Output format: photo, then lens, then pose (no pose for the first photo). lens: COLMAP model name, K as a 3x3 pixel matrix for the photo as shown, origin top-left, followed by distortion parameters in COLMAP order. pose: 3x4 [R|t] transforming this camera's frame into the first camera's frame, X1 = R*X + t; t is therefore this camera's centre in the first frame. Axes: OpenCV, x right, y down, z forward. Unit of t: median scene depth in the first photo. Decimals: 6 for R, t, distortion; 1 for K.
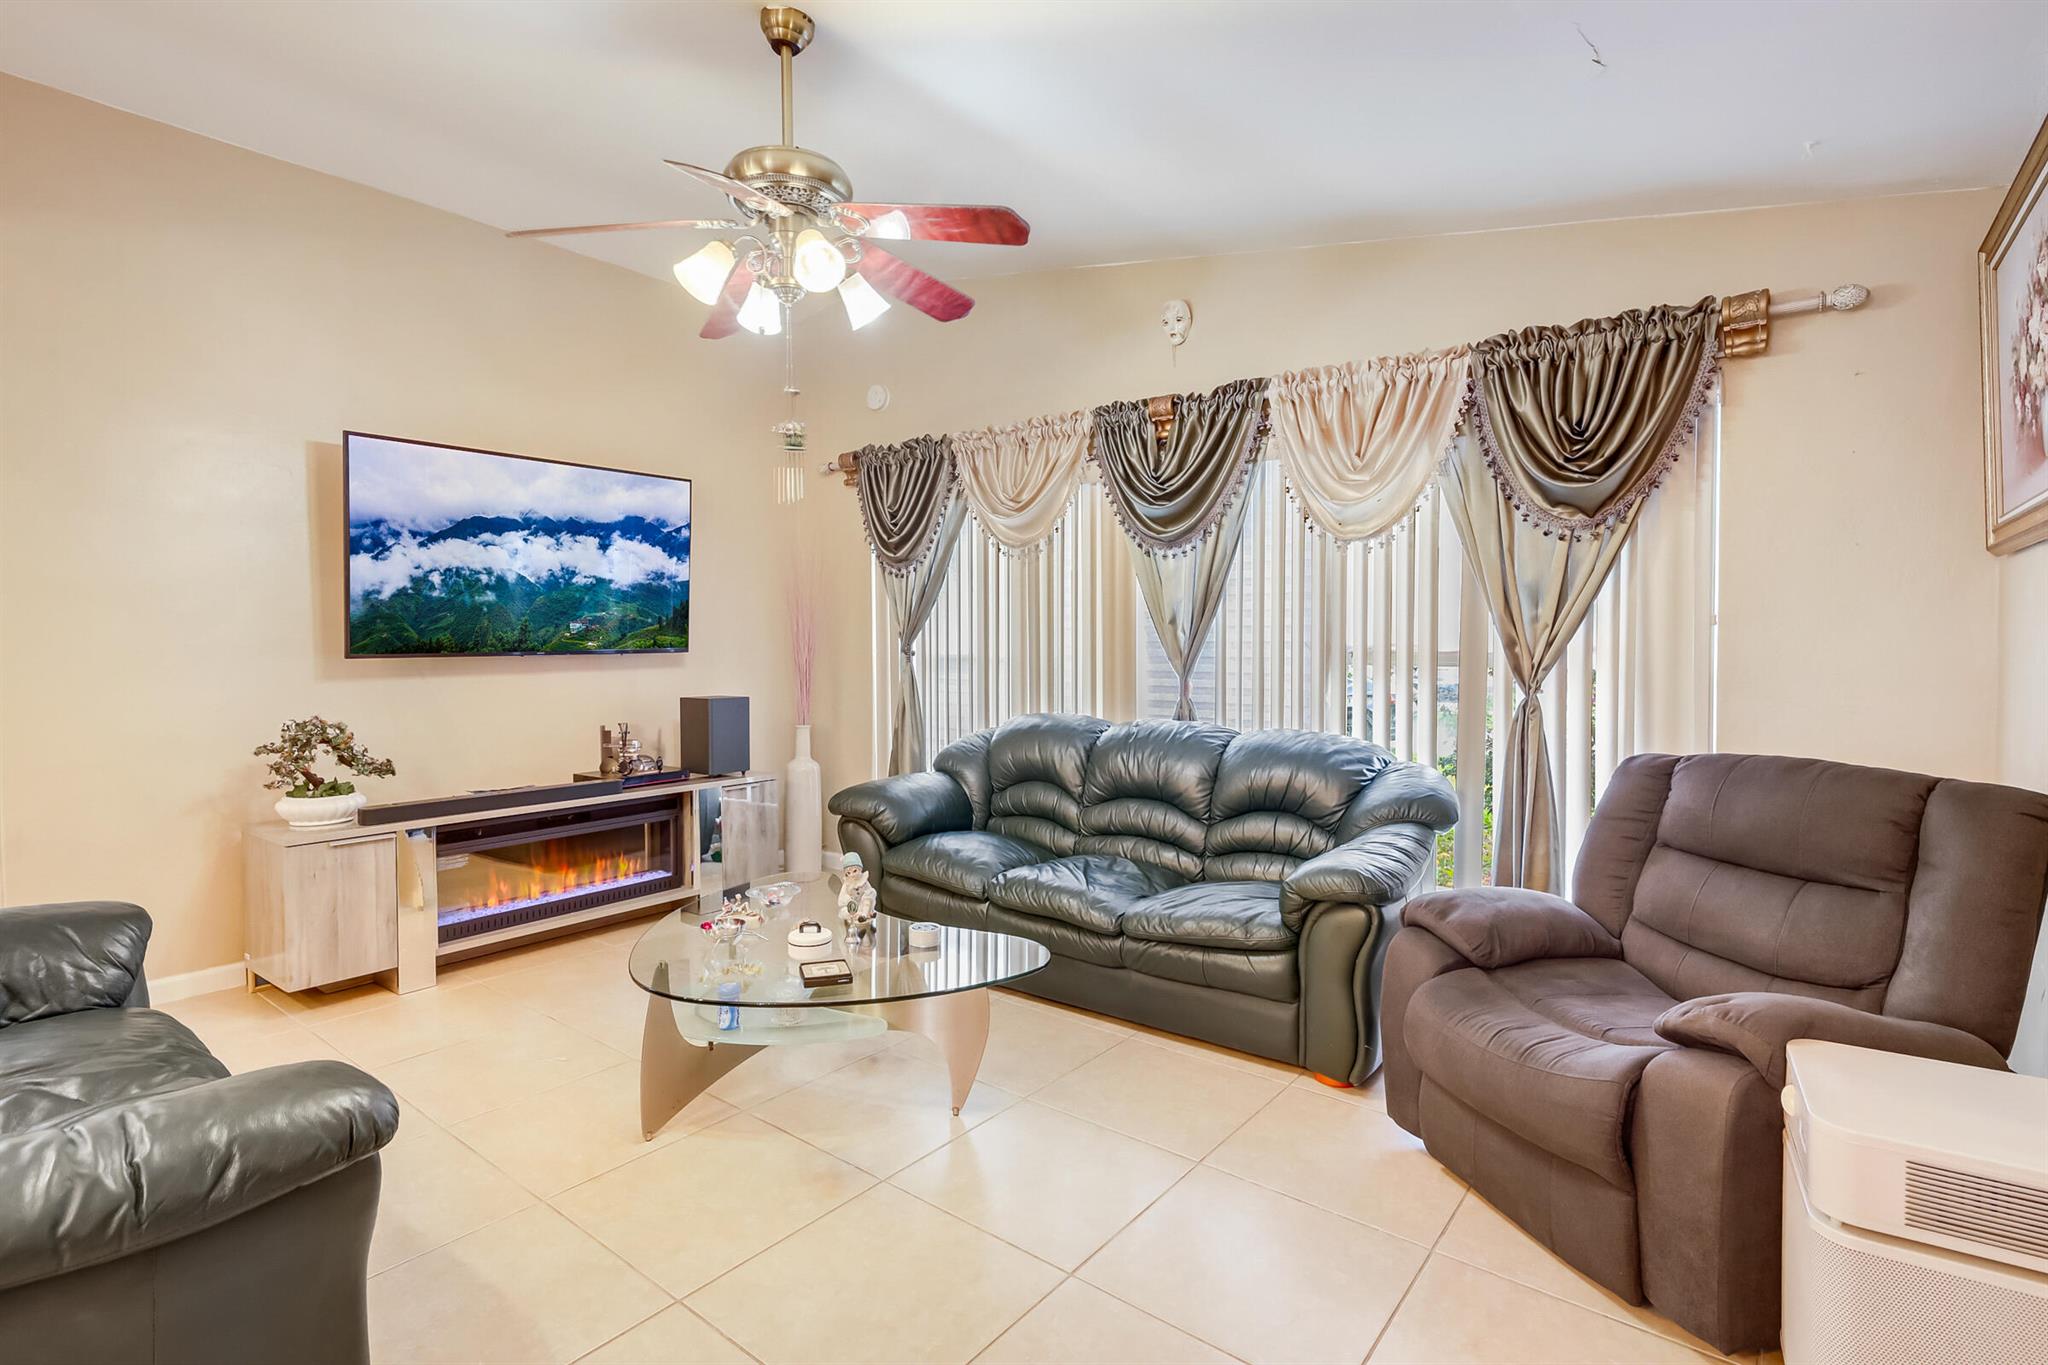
lens RADIAL K [[980.1, 0, 1024.0], [0, 980.1, 682.5], [0, 0, 1]] dist [0.000203, -0.000117]
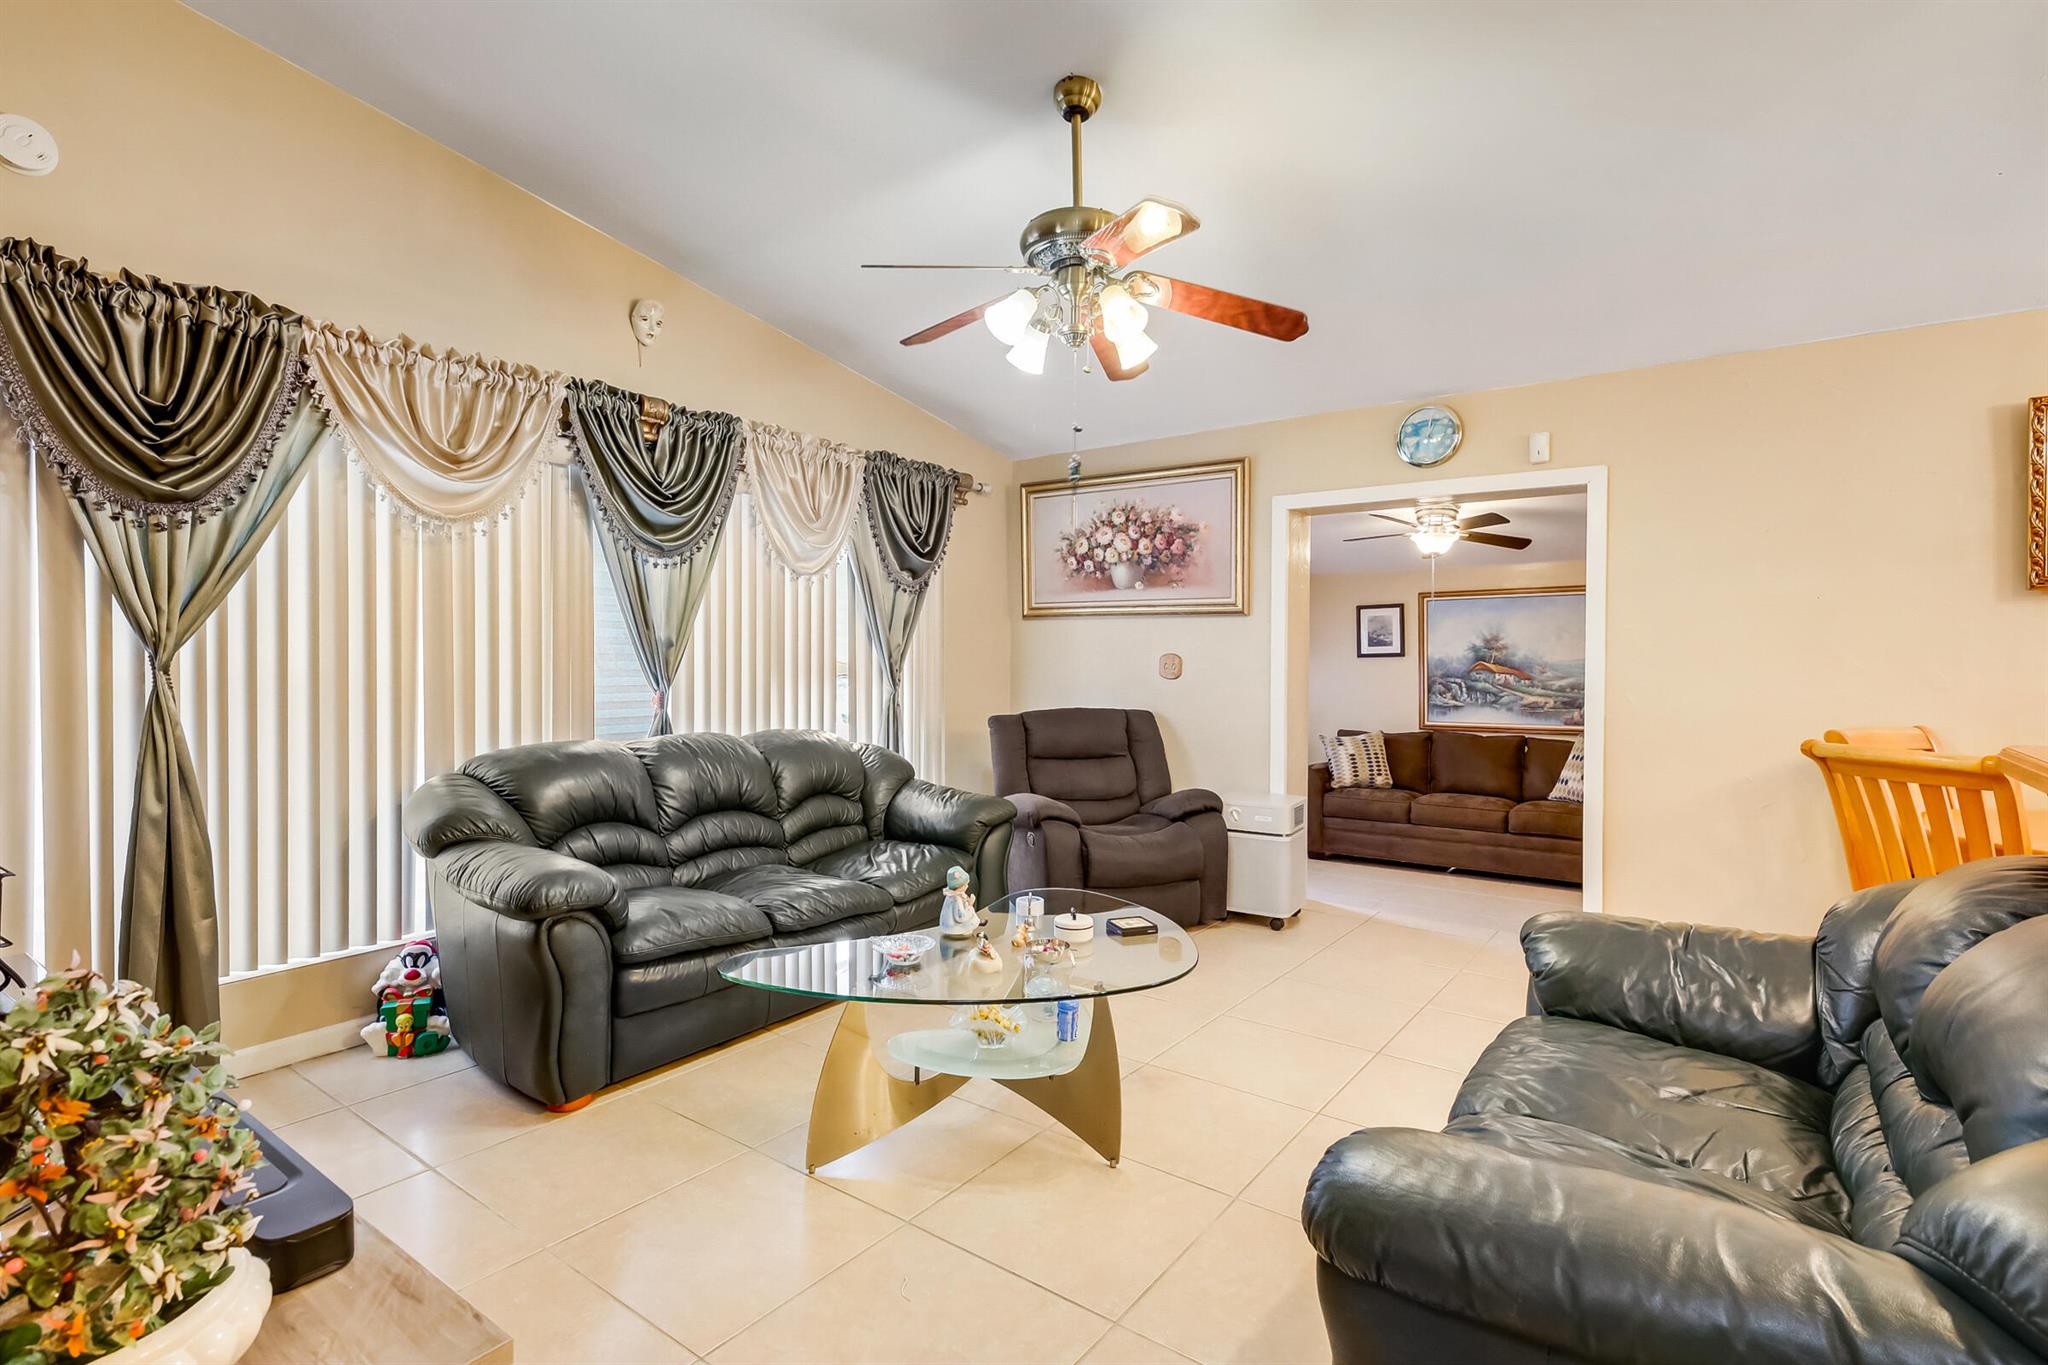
lens RADIAL K [[980.1, 0, 1024.0], [0, 980.1, 682.5], [0, 0, 1]] dist [0.000203, -0.000117]
pose [[-0.002589, -0.021285, 0.999770, -0.848664], [0.037538, 0.999067, 0.021367, -0.021179], [-0.999292, 0.037585, -0.001788, 0.668948]]
